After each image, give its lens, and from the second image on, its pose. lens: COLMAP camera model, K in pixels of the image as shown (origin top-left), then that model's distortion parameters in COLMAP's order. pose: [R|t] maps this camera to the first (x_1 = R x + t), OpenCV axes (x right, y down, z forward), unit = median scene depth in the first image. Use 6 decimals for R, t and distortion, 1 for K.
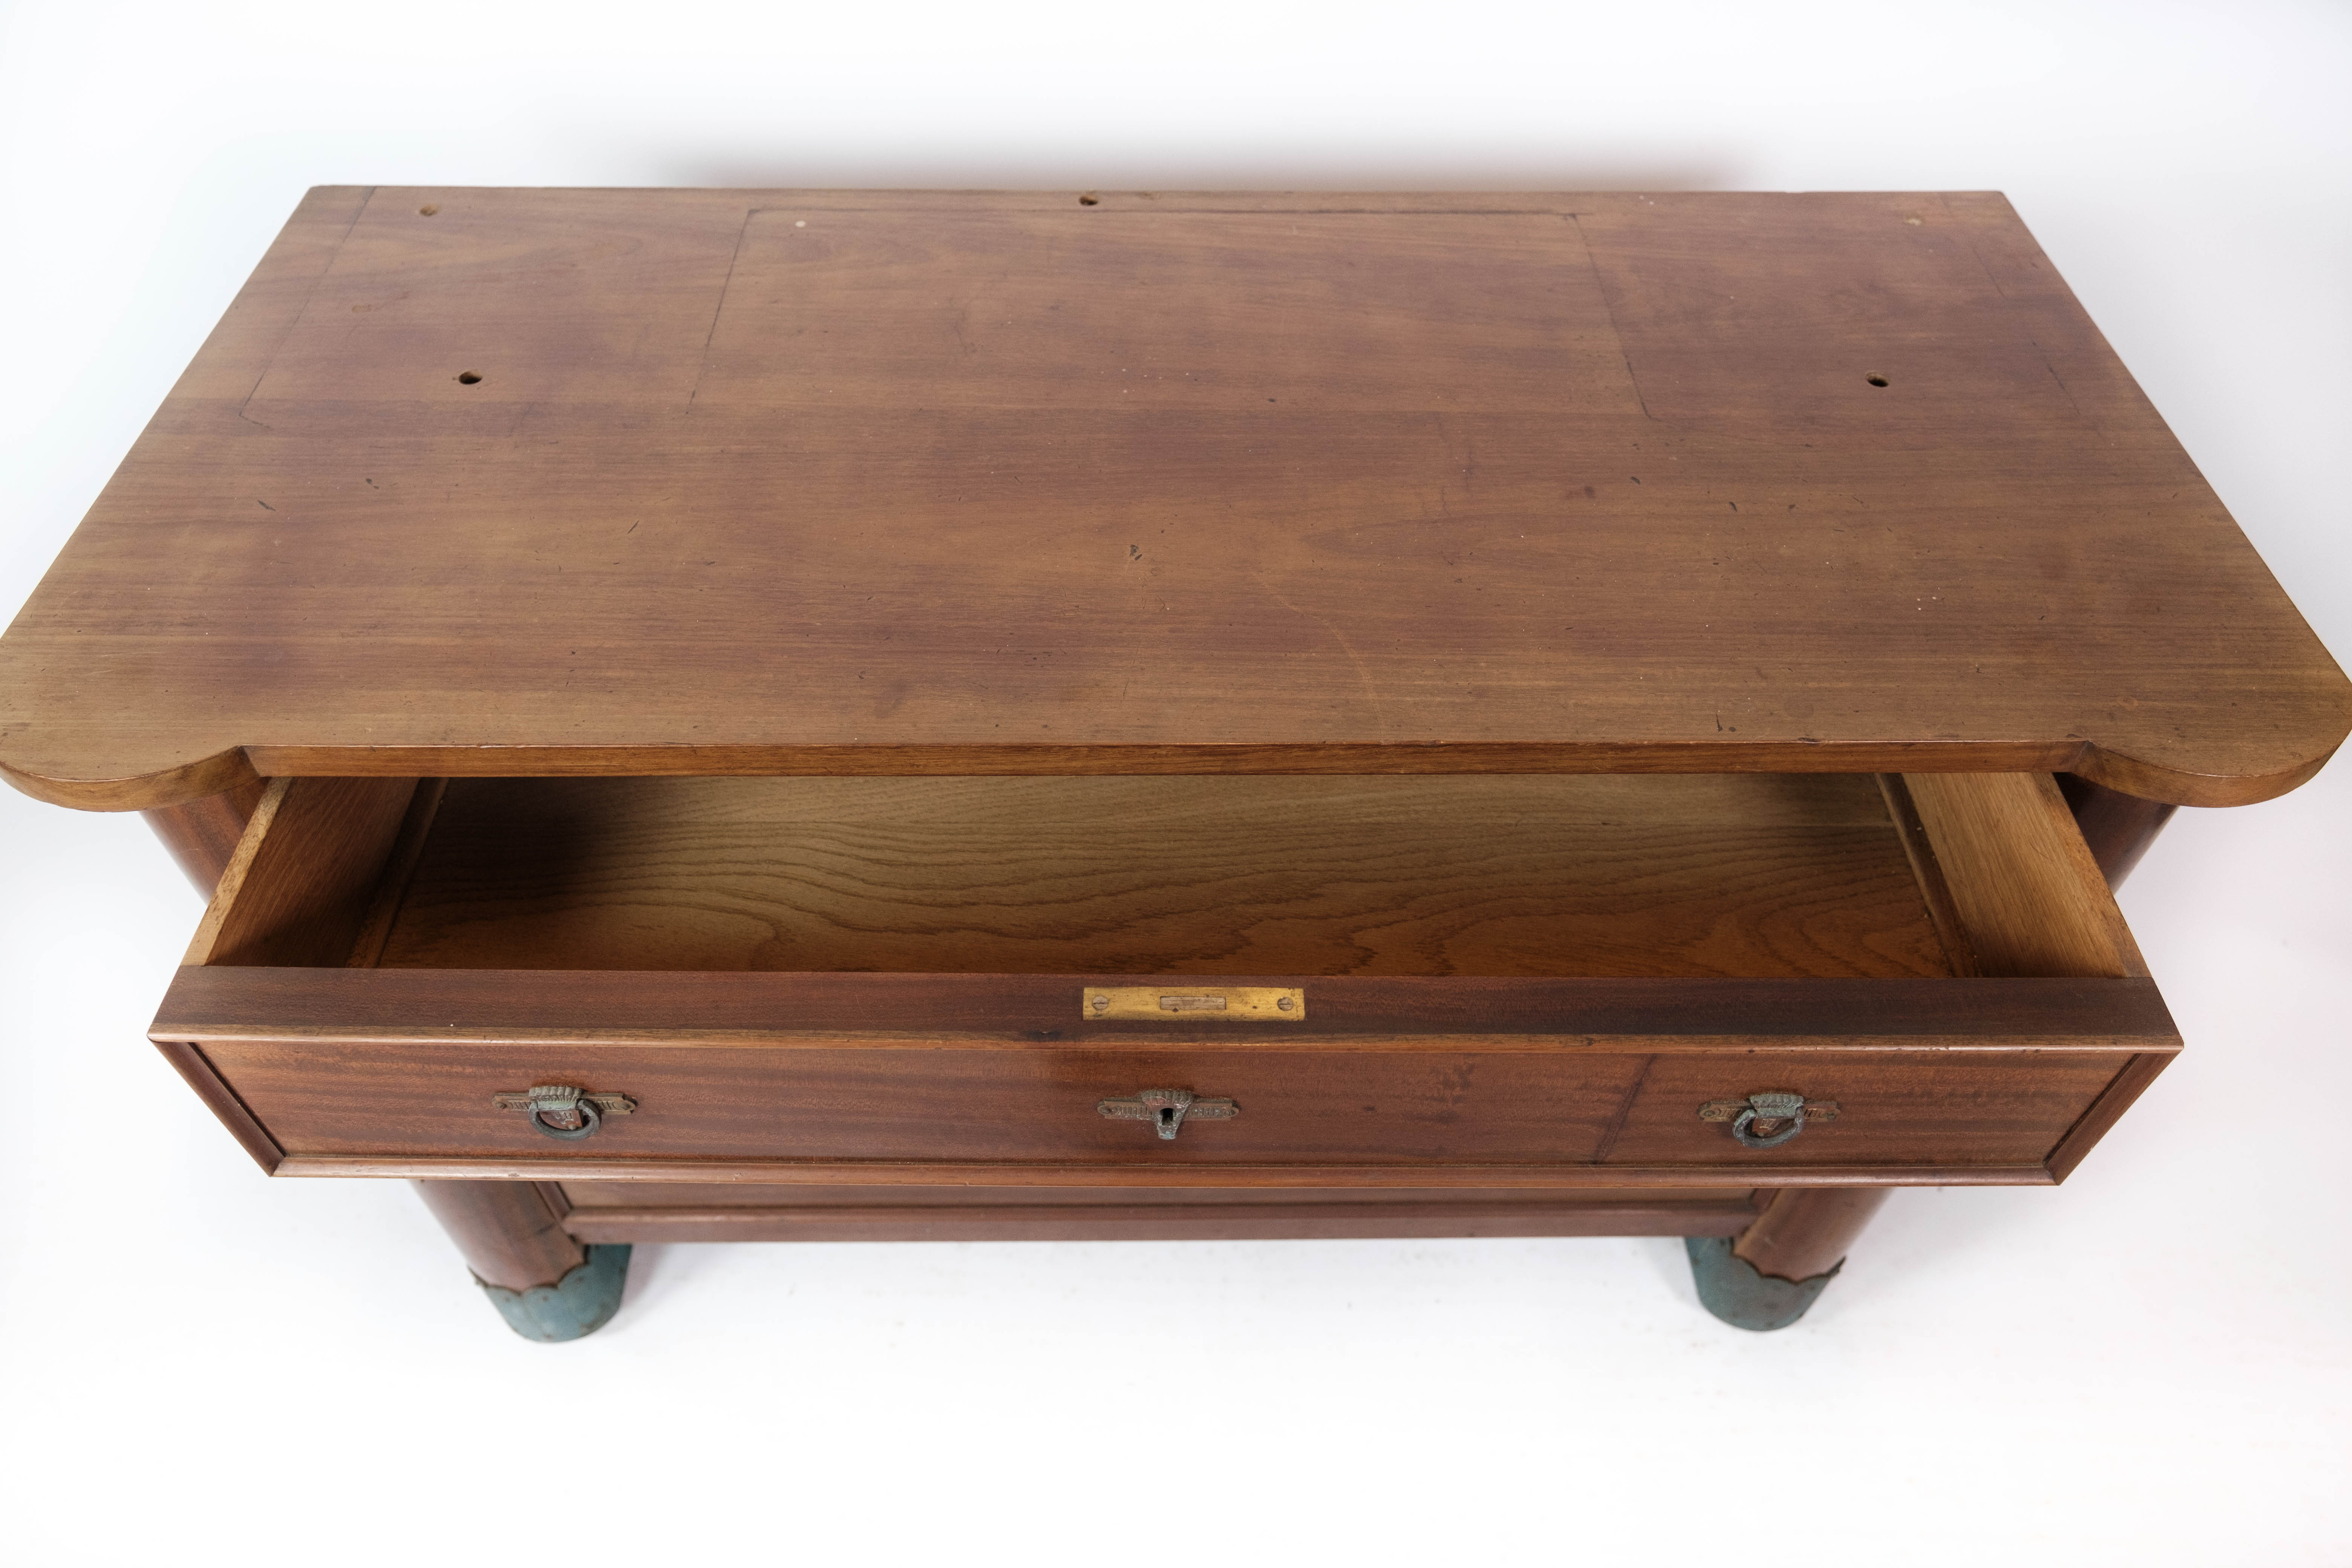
lens RADIAL K [[1590.2, 0, 1176.8], [0, 1590.2, 792.7], [0, 0, 1]] dist [-0.004530, -0.001870]
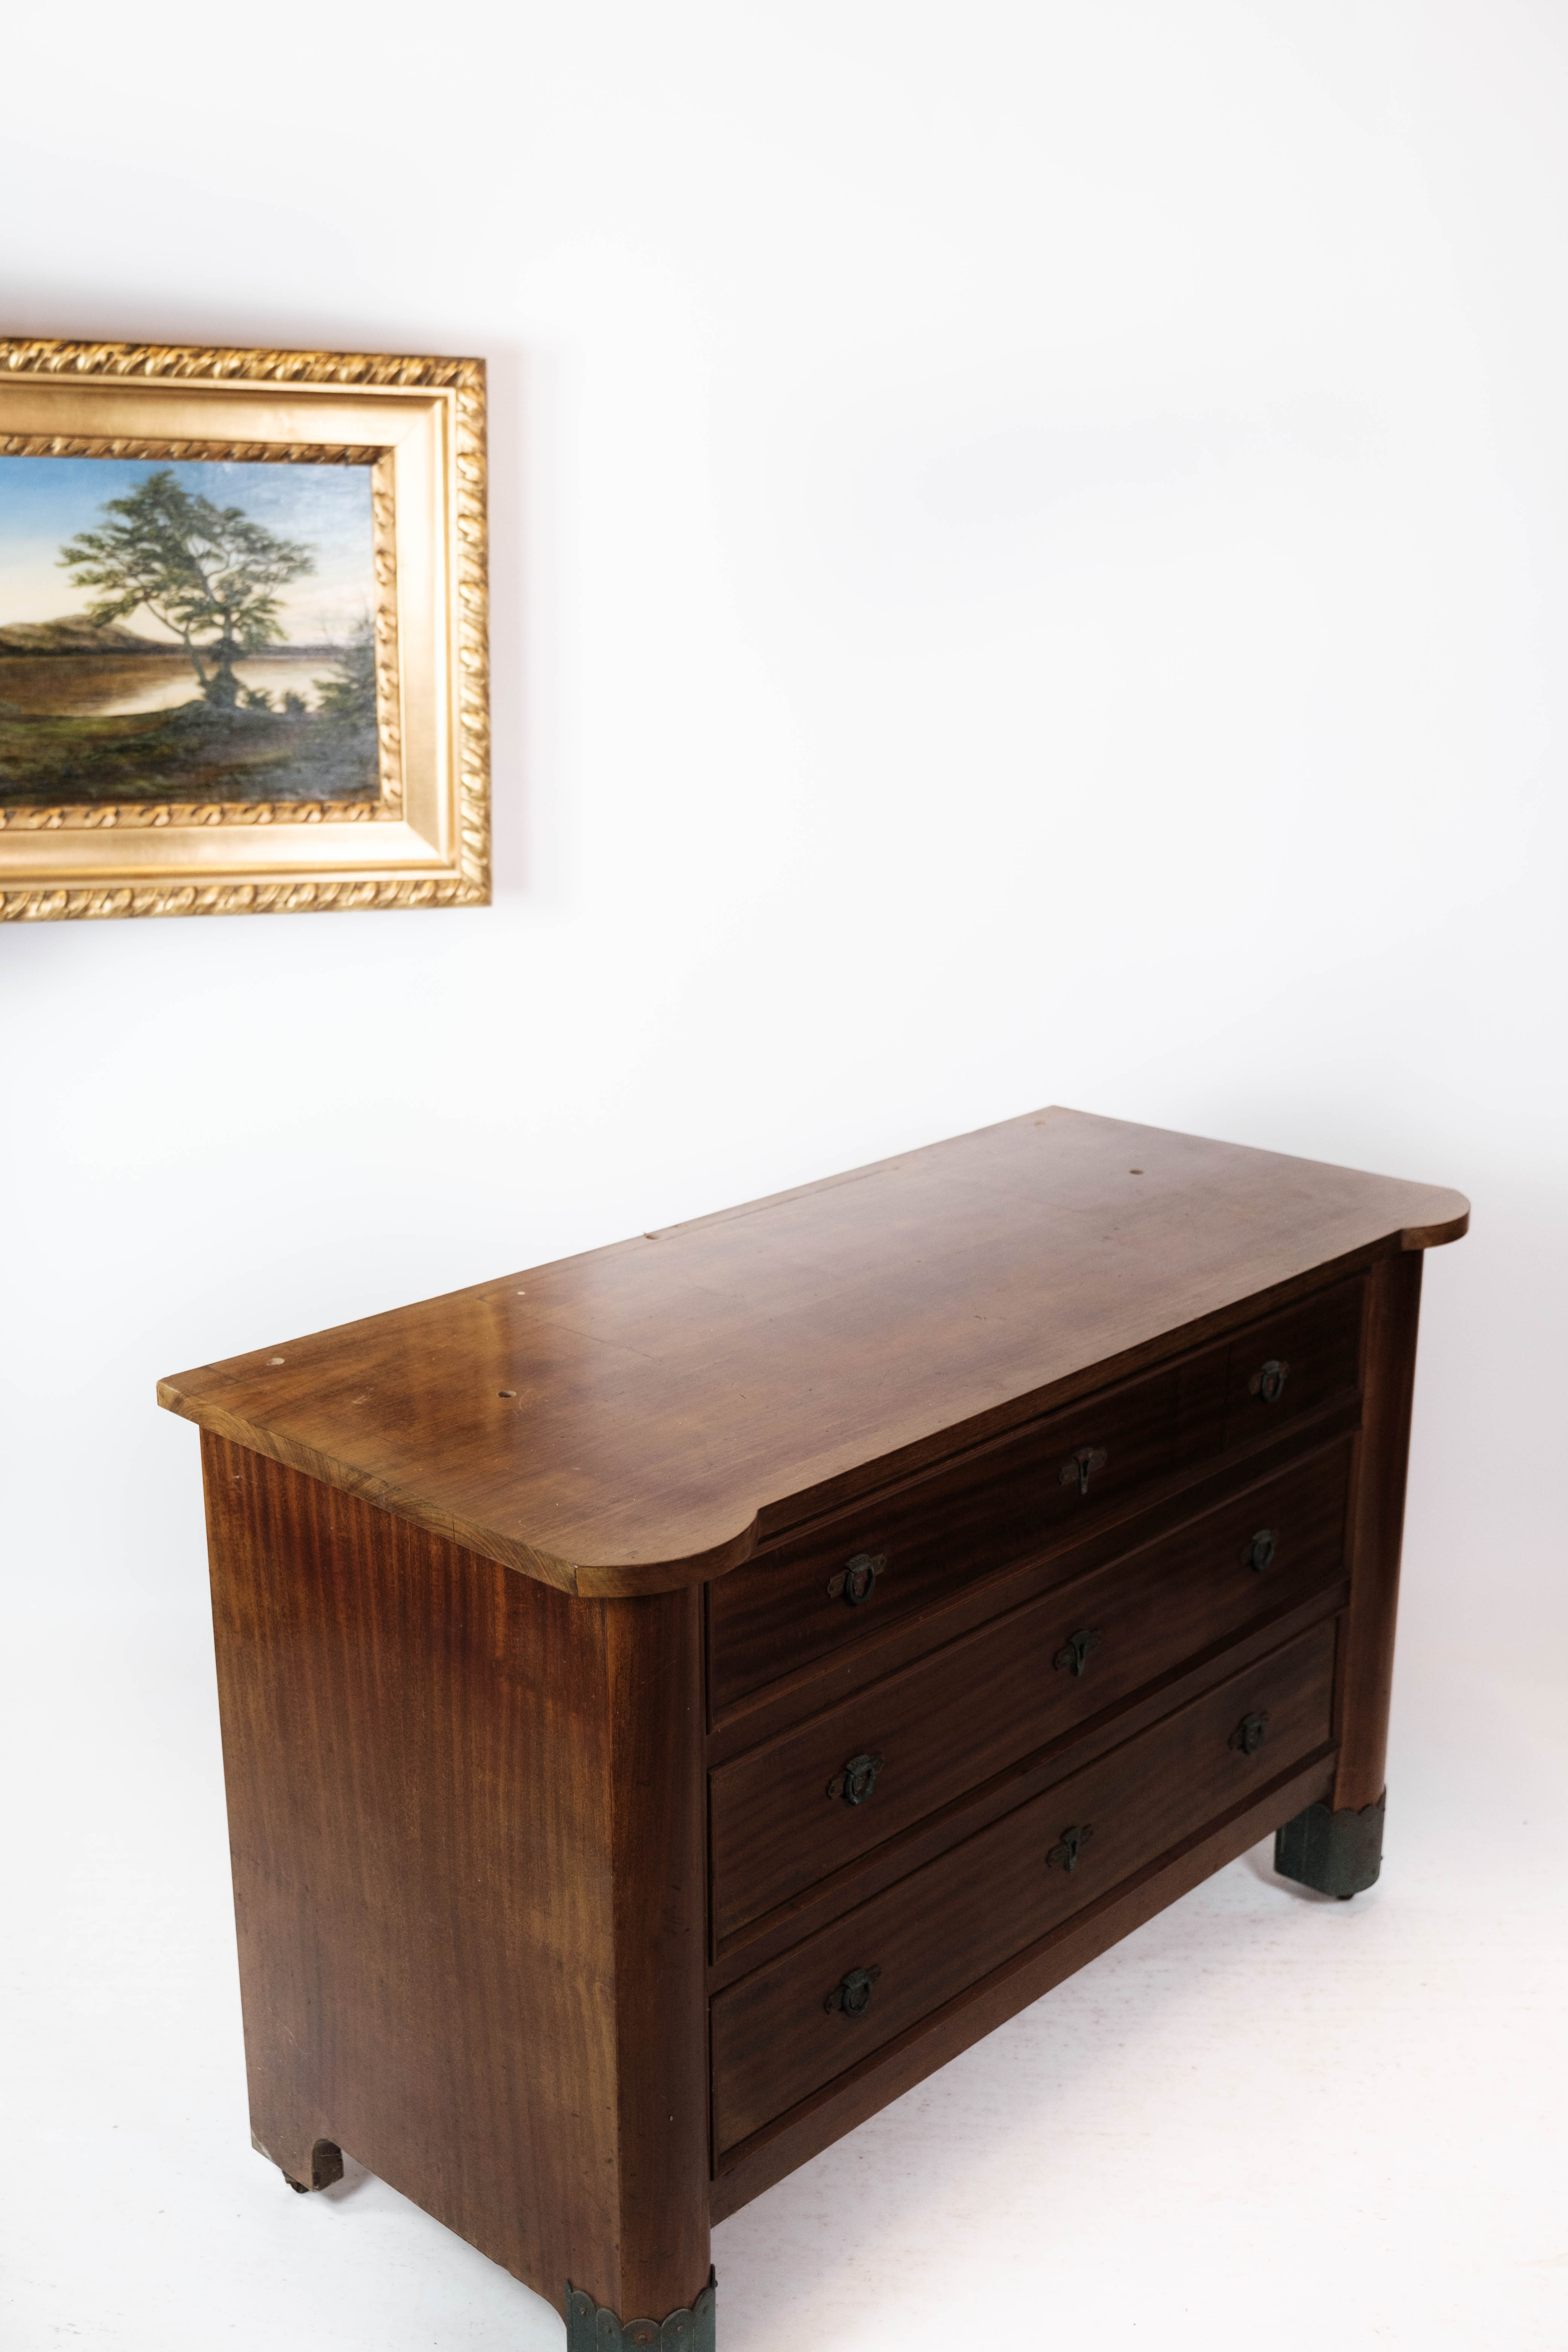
lens RADIAL K [[2472.6, 0, 813.5], [0, 2472.6, 1169.9], [0, 0, 1]] dist [-0.030898, 0.000000]
pose [[0.688706, -0.210636, 0.693770, -1.911016], [0.549072, 0.776422, -0.309335, 0.426481], [-0.473501, 0.593971, 0.650381, -0.651758]]
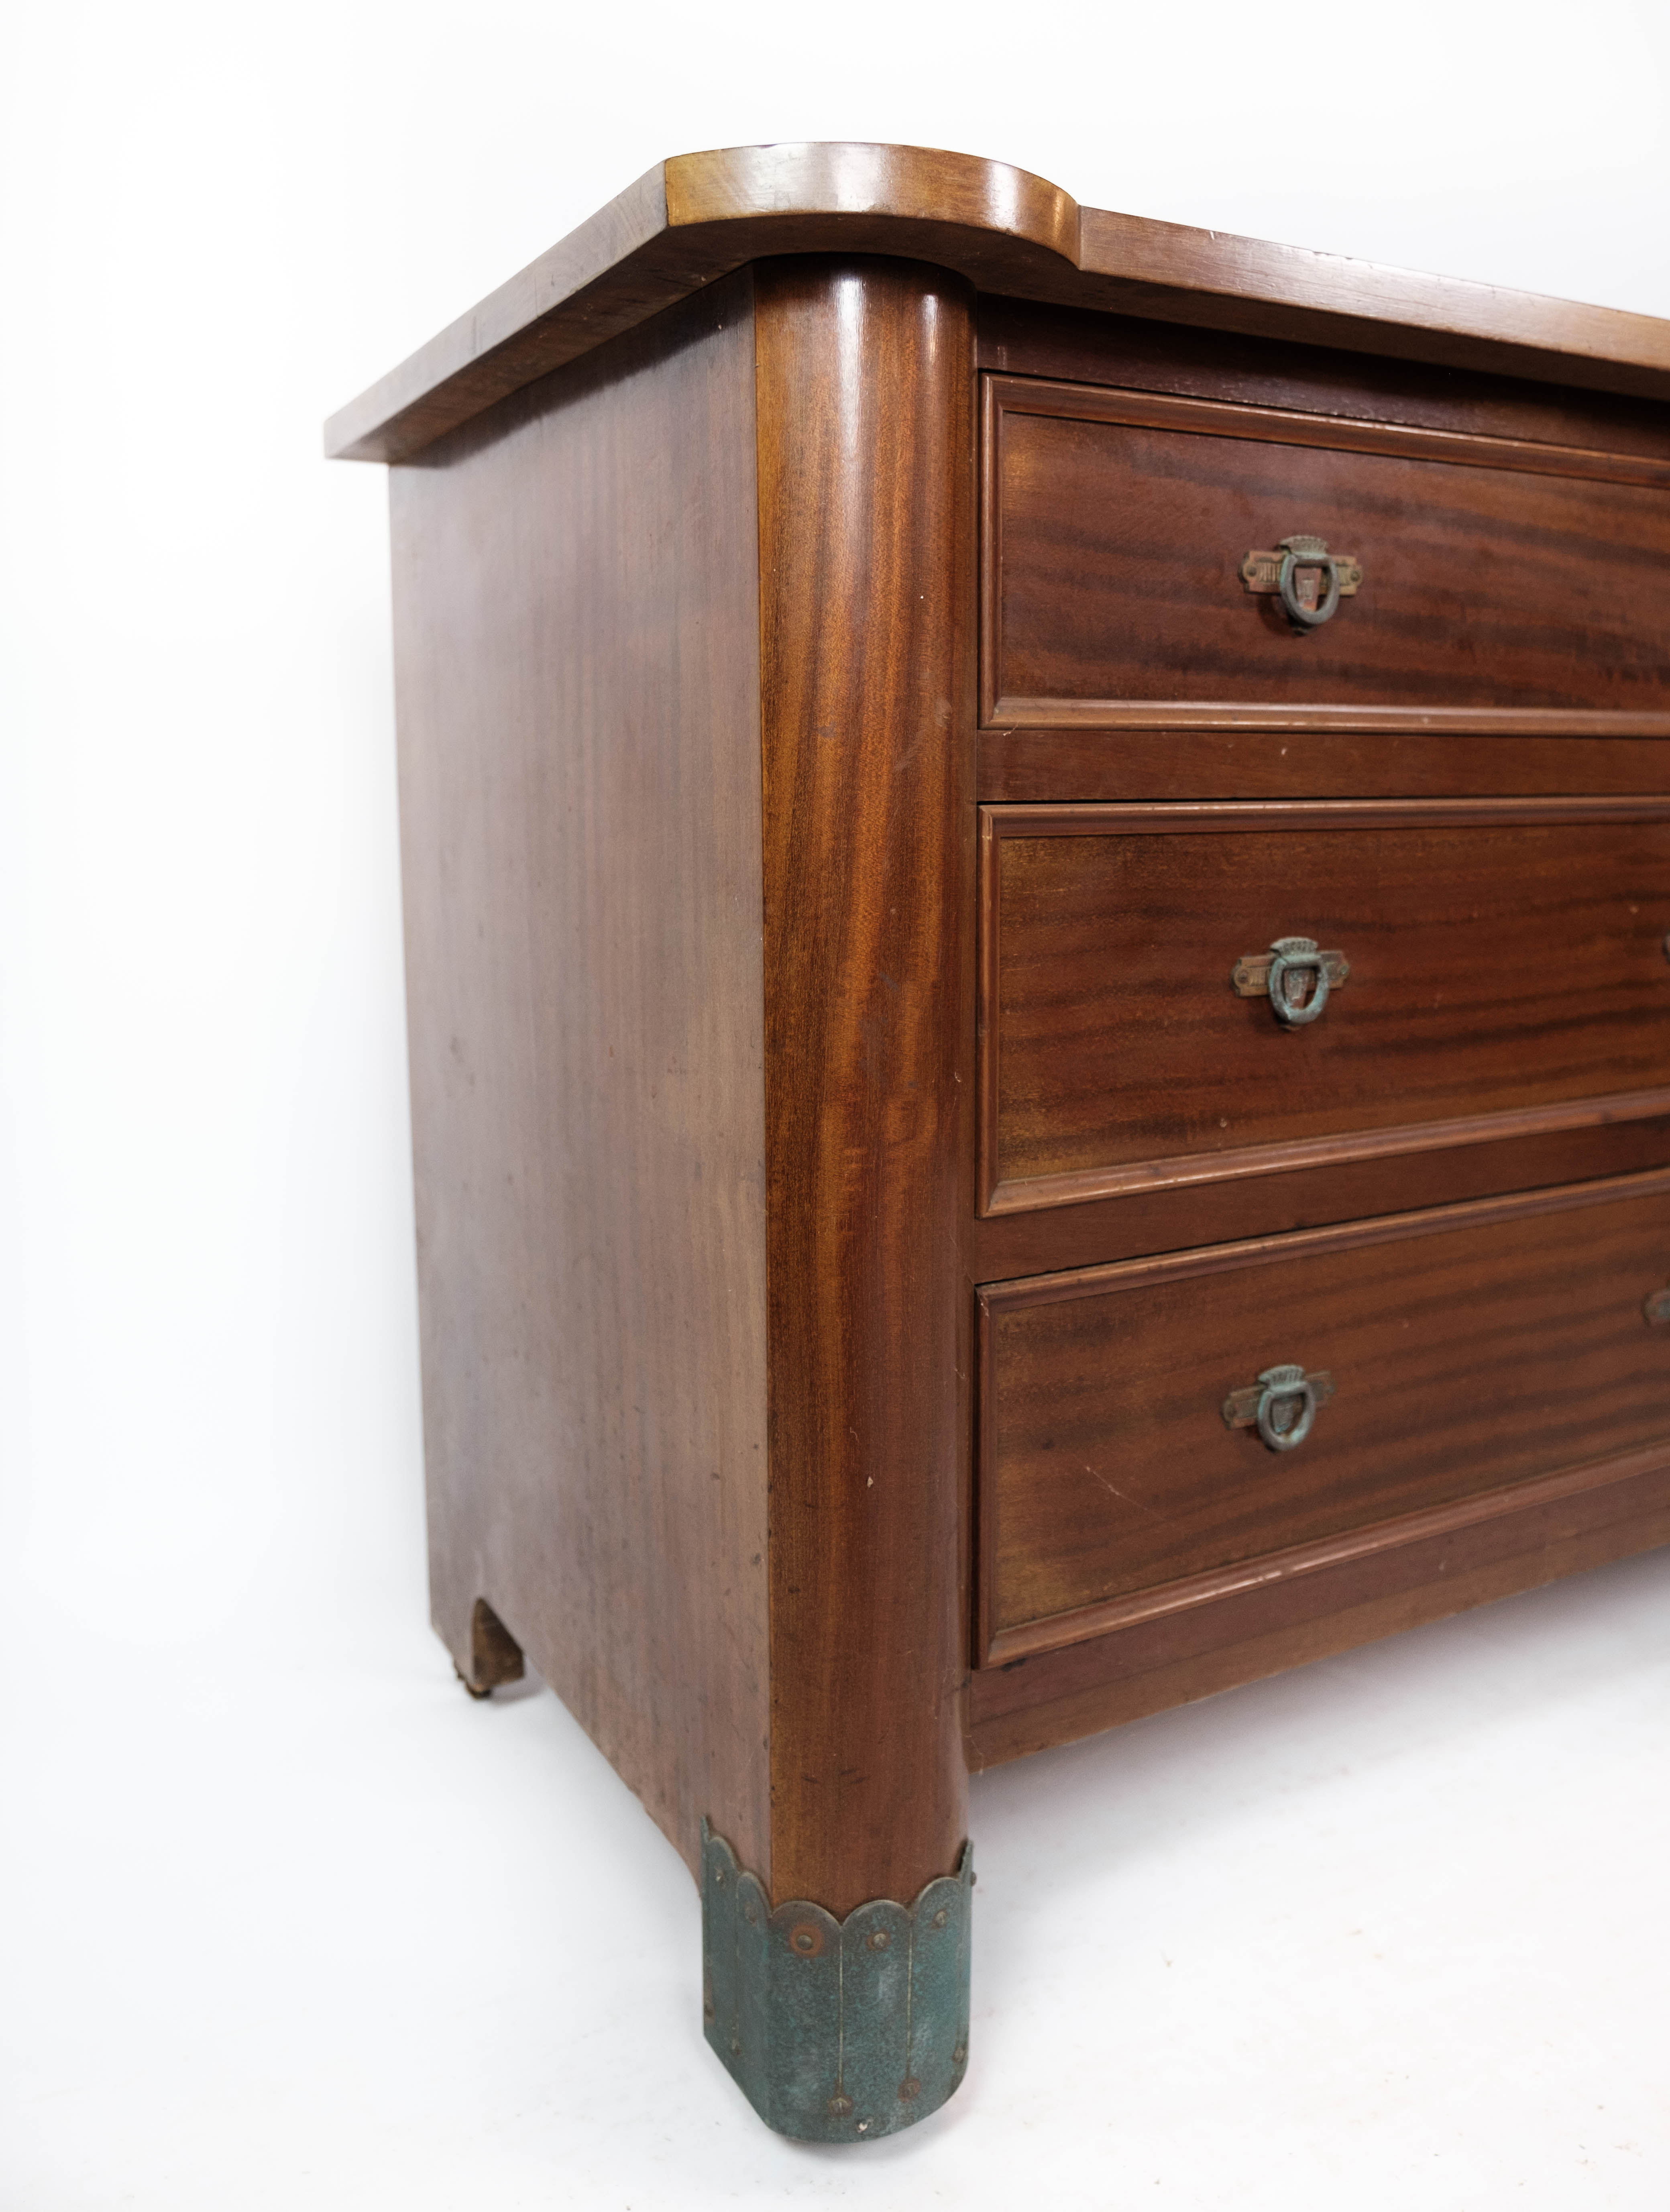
lens RADIAL K [[1752.8, 0, 855.7], [0, 1752.8, 1022.1], [0, 0, 1]] dist [-0.011602, 0.004889]
pose [[0.877744, -0.081277, 0.472185, -1.013849], [0.369605, 0.741977, -0.559341, 0.626909], [-0.304889, 0.665480, 0.681307, 0.663674]]
